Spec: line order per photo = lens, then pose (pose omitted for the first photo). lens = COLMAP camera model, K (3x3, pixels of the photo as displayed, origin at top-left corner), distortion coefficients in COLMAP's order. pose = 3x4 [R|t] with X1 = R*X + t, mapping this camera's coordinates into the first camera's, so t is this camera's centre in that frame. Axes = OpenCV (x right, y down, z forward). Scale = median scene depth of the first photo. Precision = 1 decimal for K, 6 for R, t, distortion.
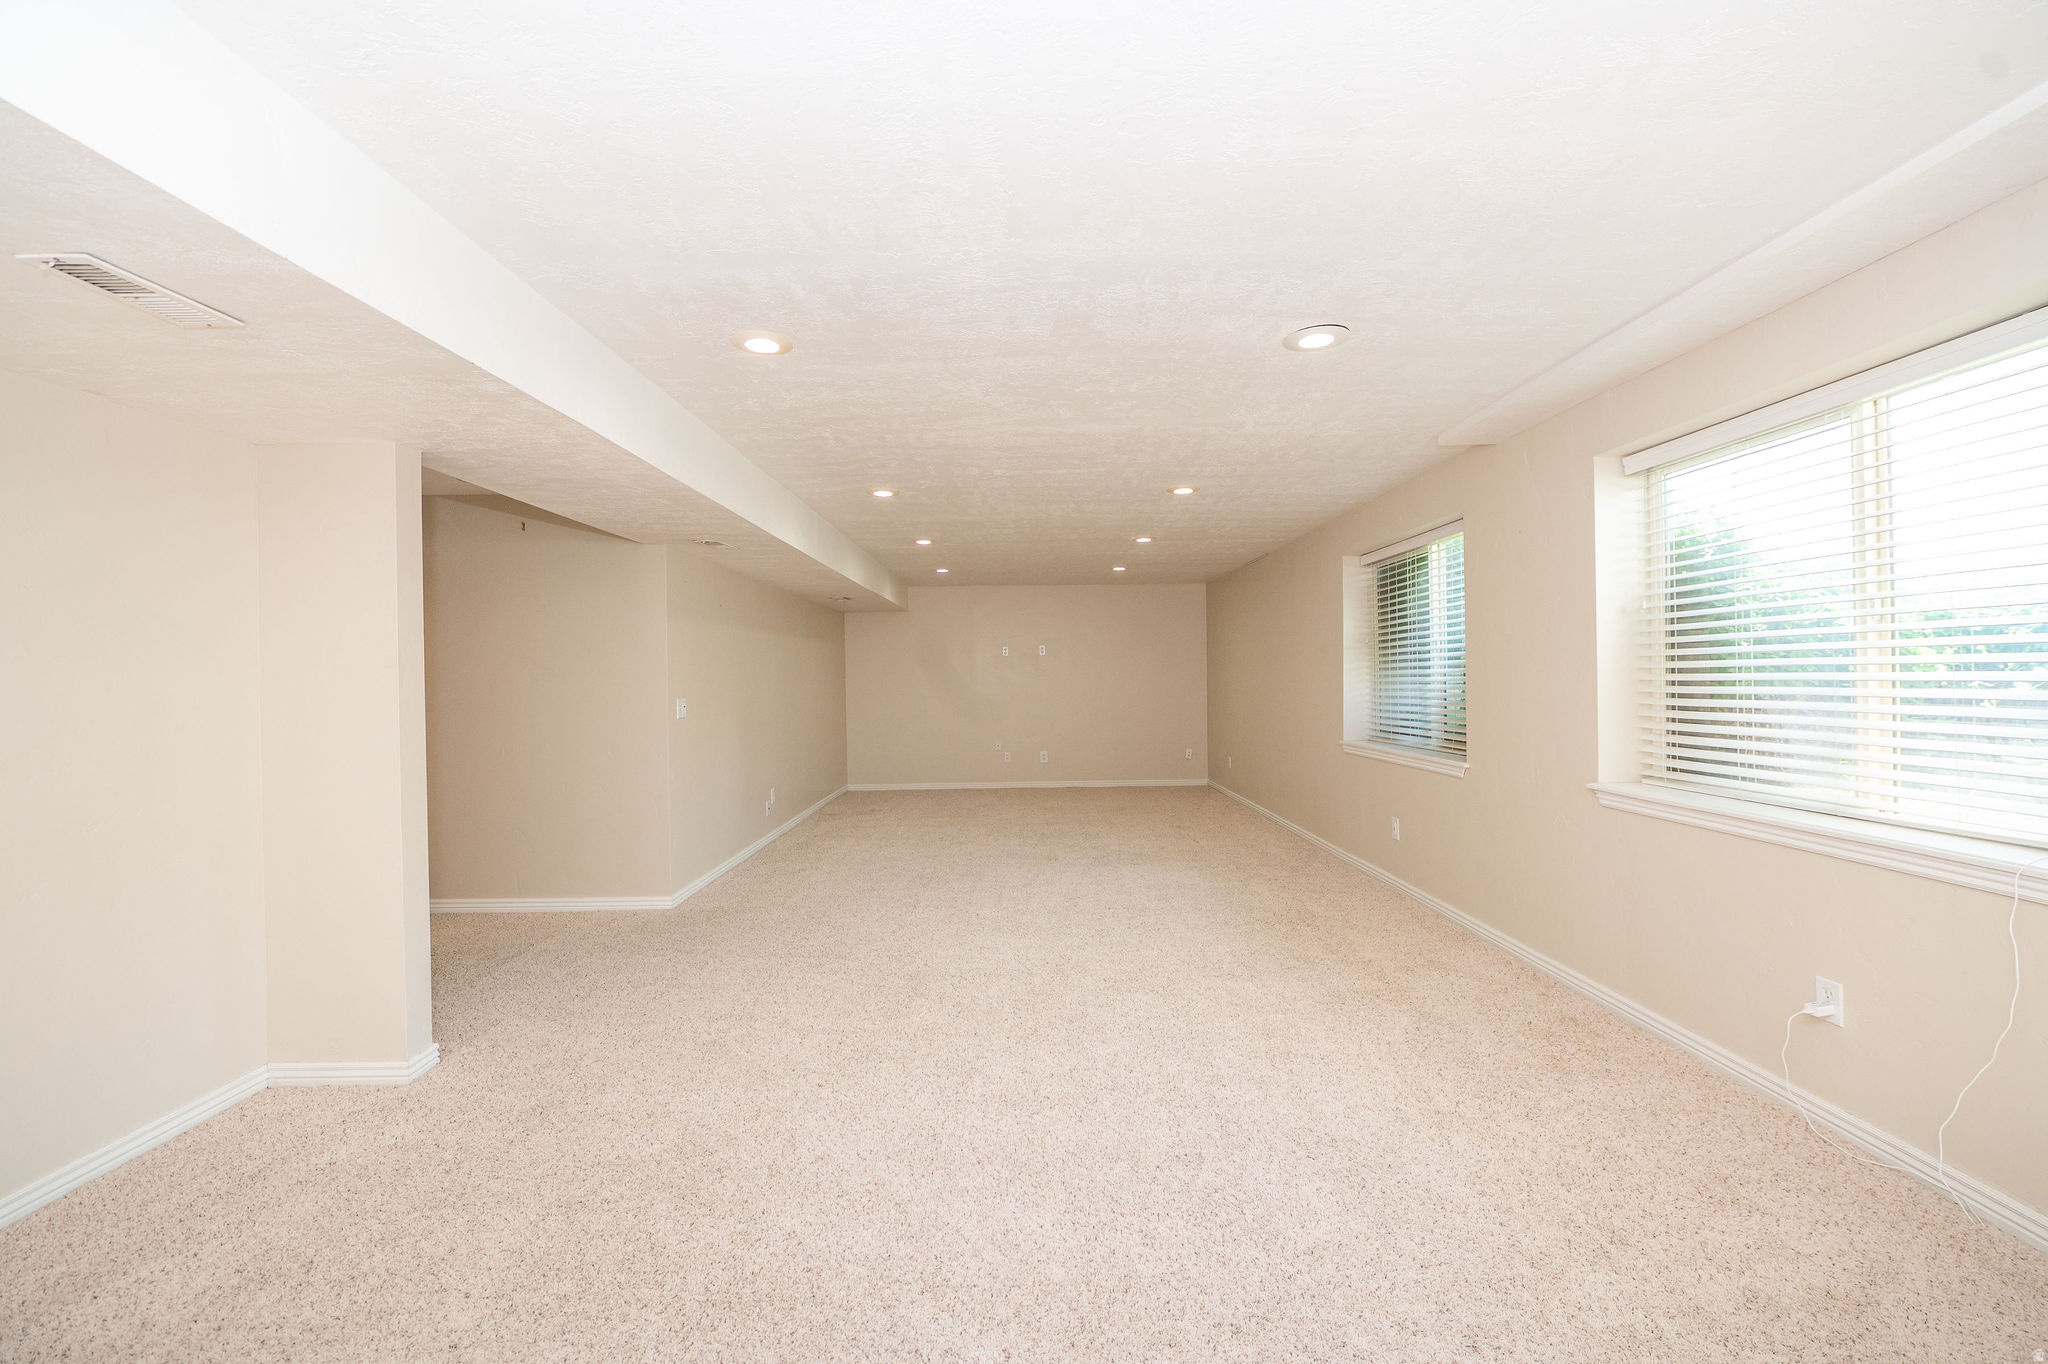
lens RADIAL K [[825.8, 0, 1023.0], [0, 825.8, 684.8], [0, 0, 1]] dist [-0.009262, -0.000349]
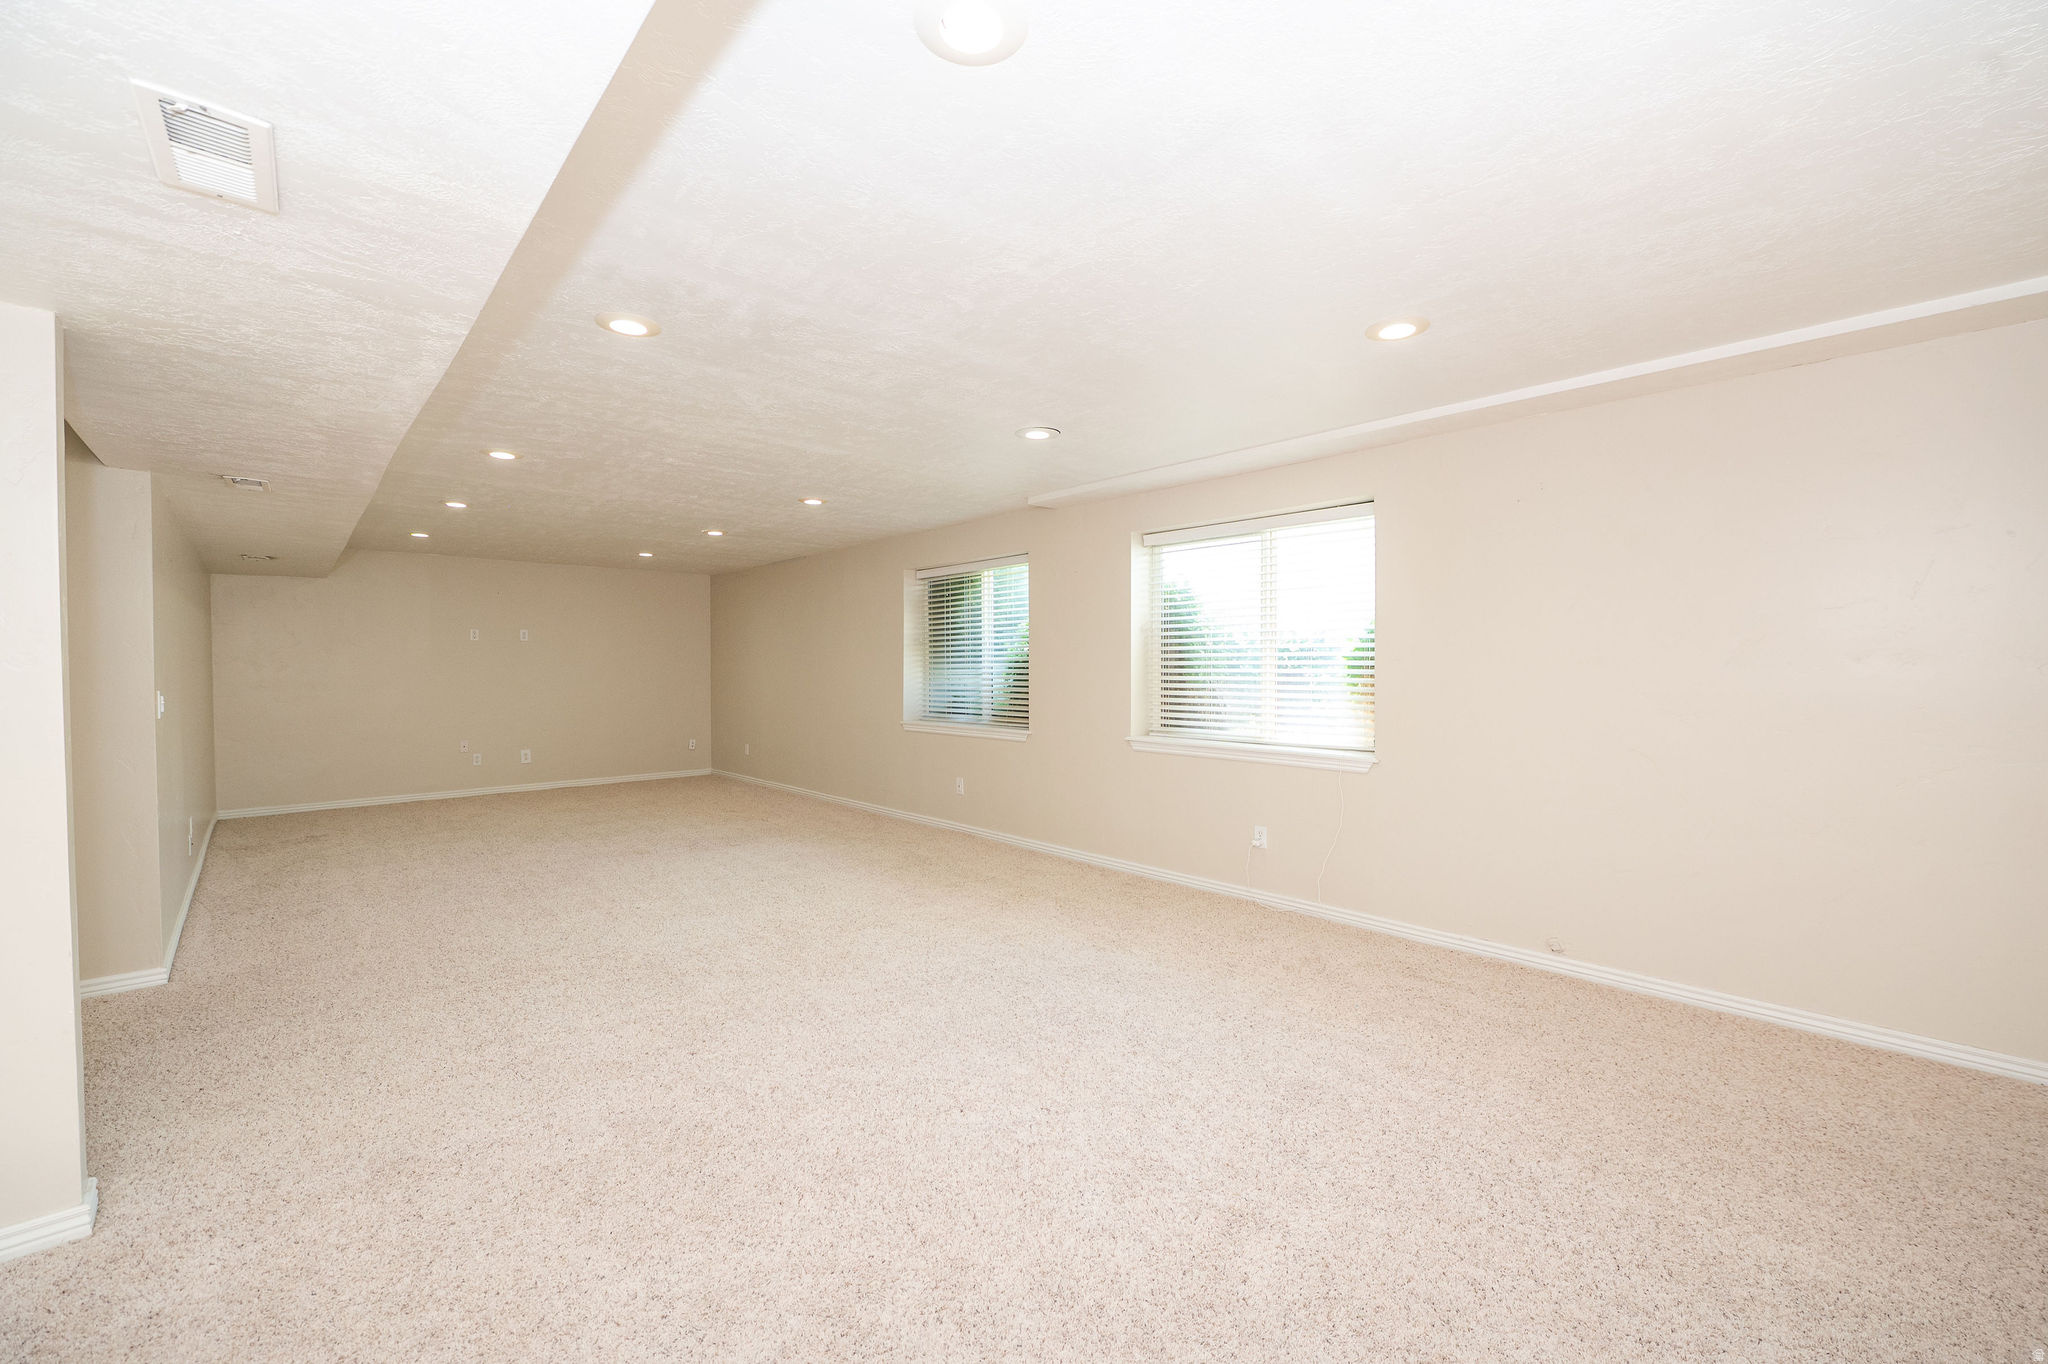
lens RADIAL K [[825.8, 0, 1039.7], [0, 825.8, 681.5], [0, 0, 1]] dist [-0.009262, -0.000349]
pose [[0.726922, -0.000548, 0.686720, -0.537962], [-0.002994, 0.999988, 0.003967, 0.006638], [-0.686714, -0.004940, 0.726911, -0.051024]]
